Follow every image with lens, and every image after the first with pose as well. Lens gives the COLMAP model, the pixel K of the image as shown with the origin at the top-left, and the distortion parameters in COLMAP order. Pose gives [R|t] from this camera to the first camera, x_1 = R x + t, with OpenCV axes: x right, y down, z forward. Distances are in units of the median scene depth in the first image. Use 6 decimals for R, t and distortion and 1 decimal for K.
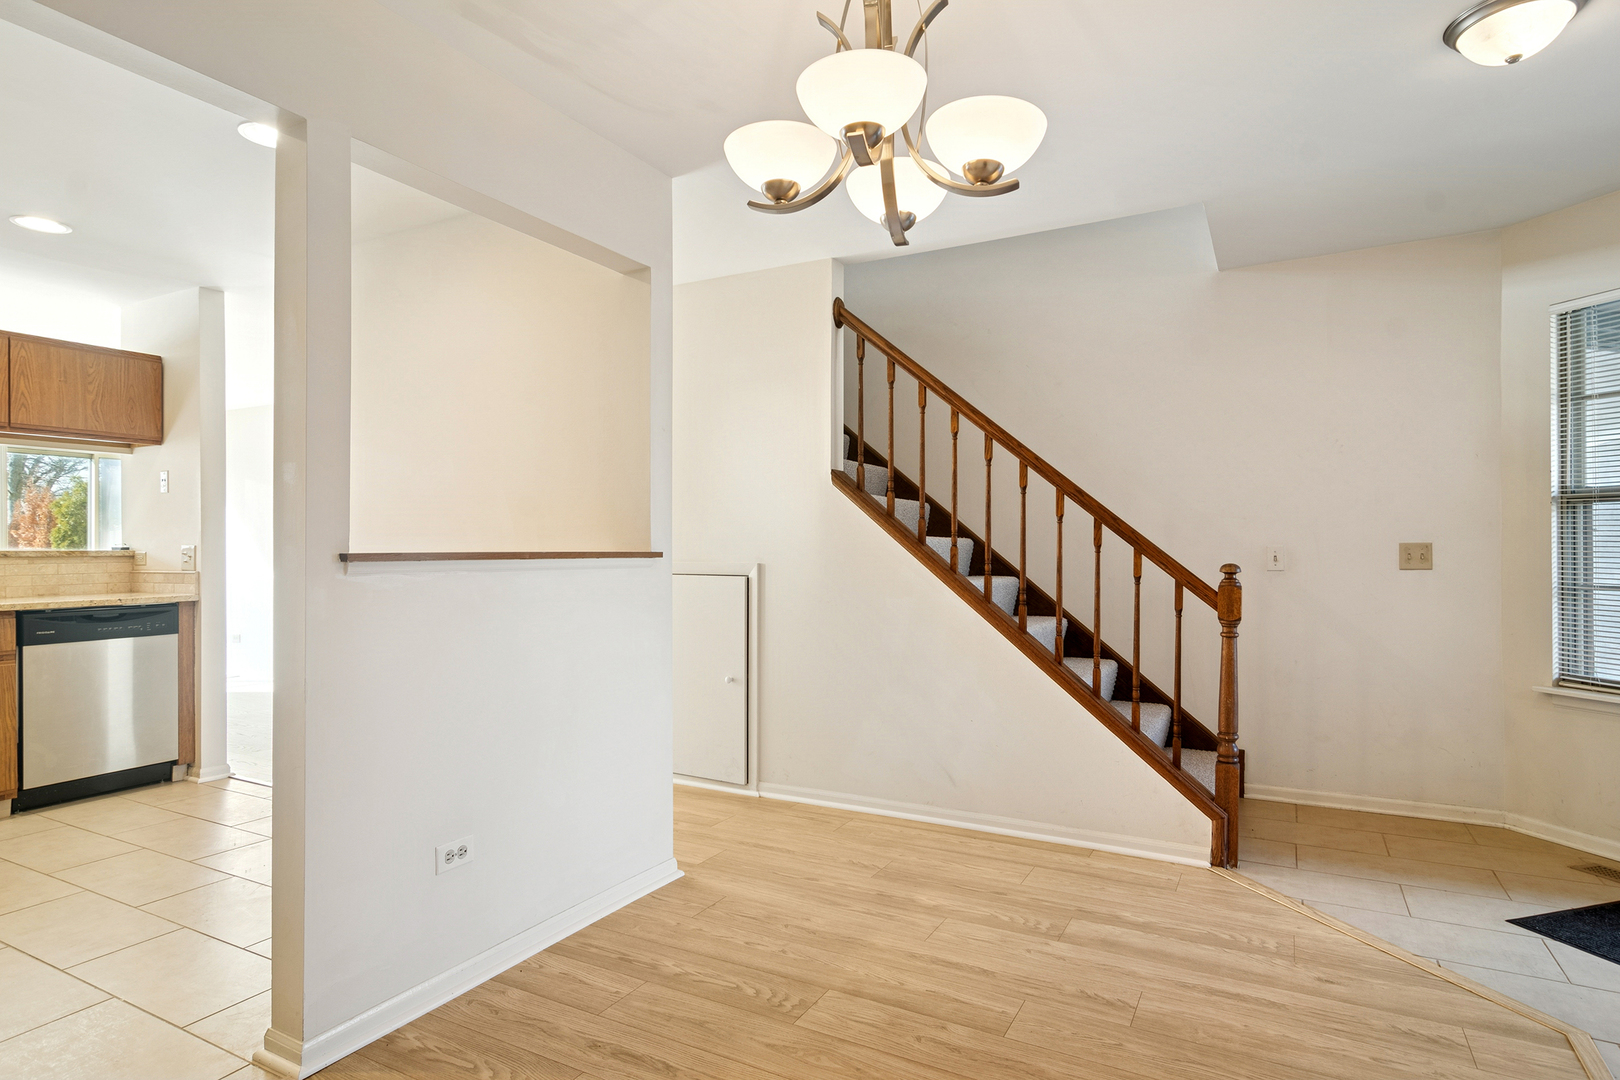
lens RADIAL K [[872.8, 0, 811.0], [0, 872.8, 551.8], [0, 0, 1]] dist [0.001960, 0.001325]
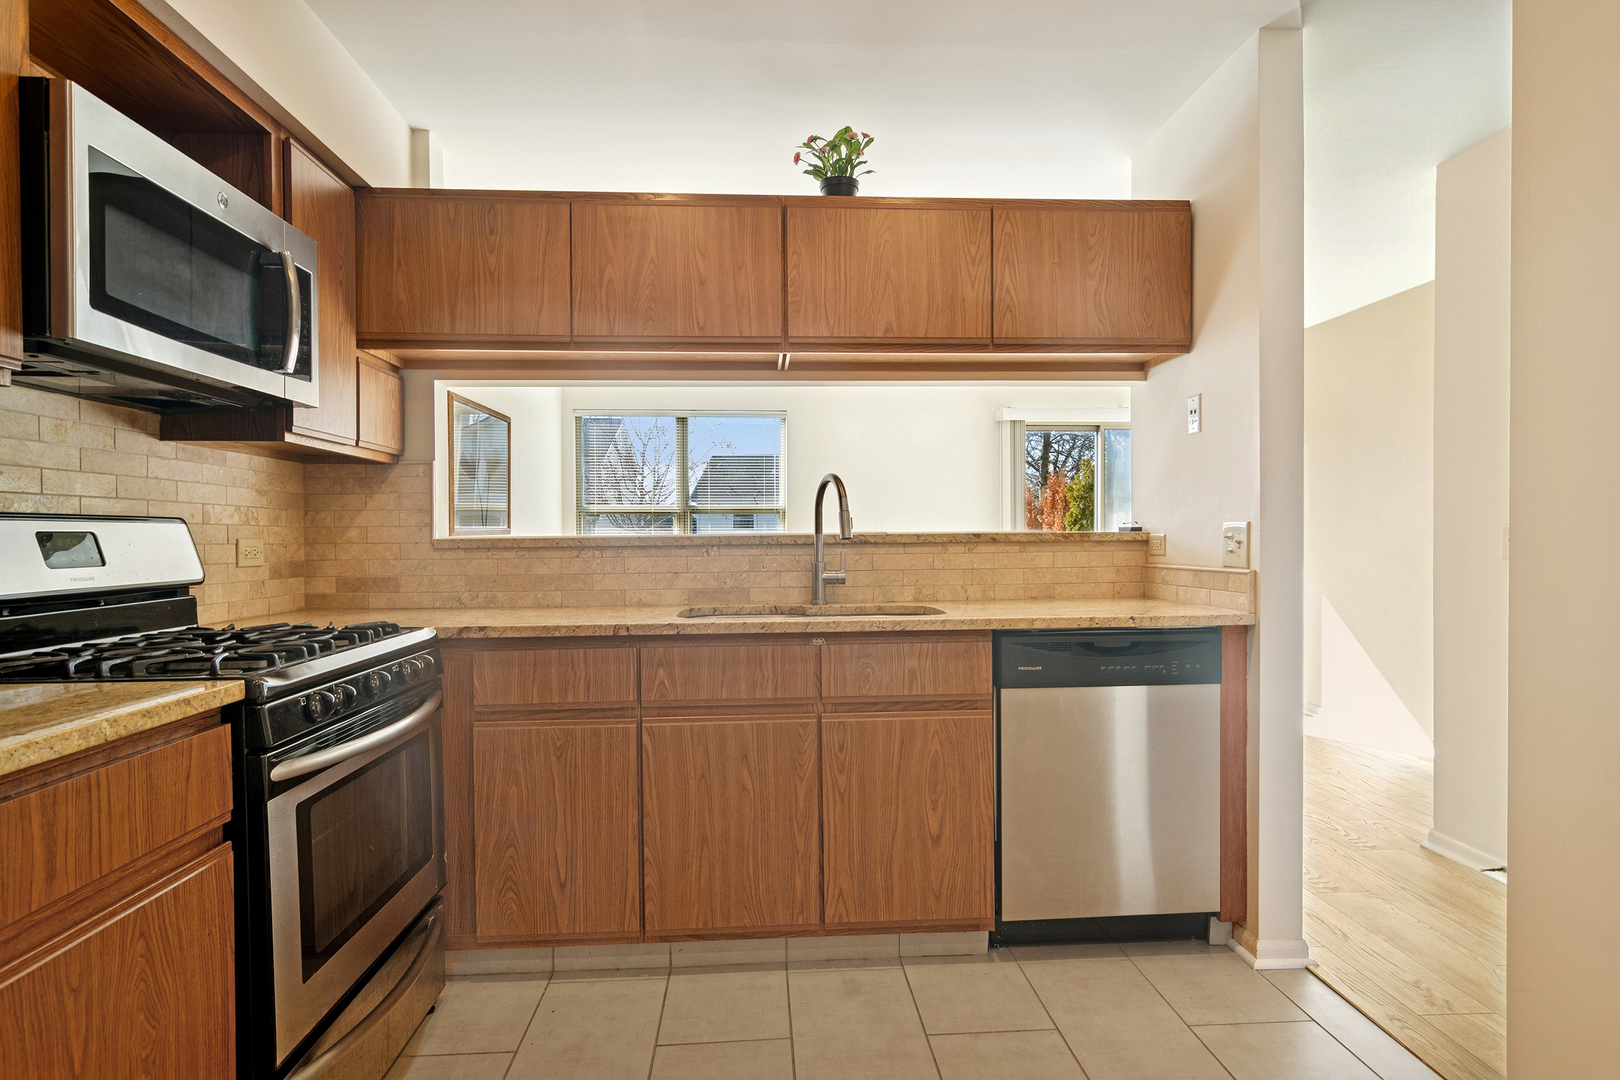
lens RADIAL K [[872.8, 0, 812.2], [0, 872.8, 546.0], [0, 0, 1]] dist [0.001960, 0.001325]
pose [[0.534630, 0.007540, -0.845053, -0.398753], [0.002760, 0.999939, 0.010668, 0.001302], [0.845082, -0.008036, 0.534577, 0.491725]]
